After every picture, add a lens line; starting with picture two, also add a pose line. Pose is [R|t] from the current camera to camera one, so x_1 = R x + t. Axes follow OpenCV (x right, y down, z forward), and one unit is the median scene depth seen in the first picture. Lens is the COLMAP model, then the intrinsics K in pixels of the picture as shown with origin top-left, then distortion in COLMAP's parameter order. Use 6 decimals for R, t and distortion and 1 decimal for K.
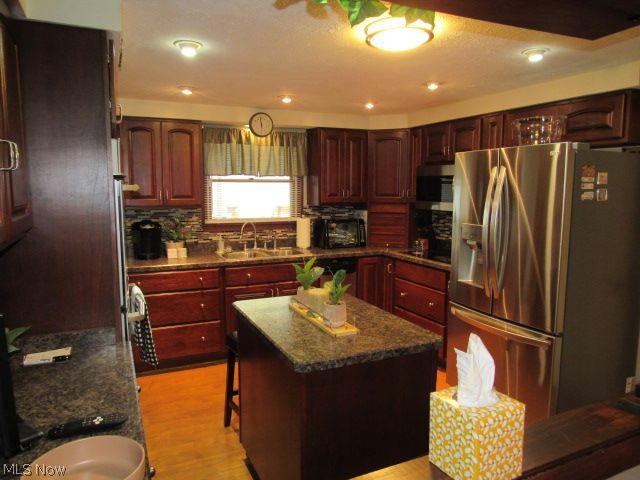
lens RADIAL K [[458.3, 0, 318.9], [0, 458.3, 237.0], [0, 0, 1]] dist [-0.032356, 0.000606]
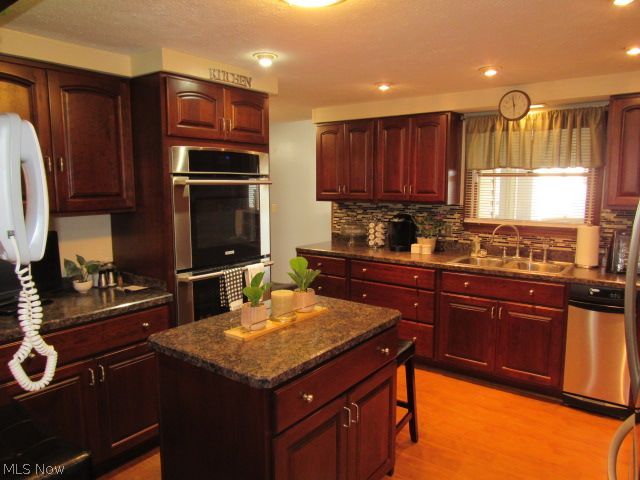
lens RADIAL K [[458.3, 0, 318.9], [0, 458.3, 237.0], [0, 0, 1]] dist [-0.032356, 0.000606]
pose [[0.475402, 0.102530, -0.873774, 0.417675], [-0.095157, 0.993352, 0.064788, -0.031205], [0.874607, 0.052345, 0.481998, 0.303562]]
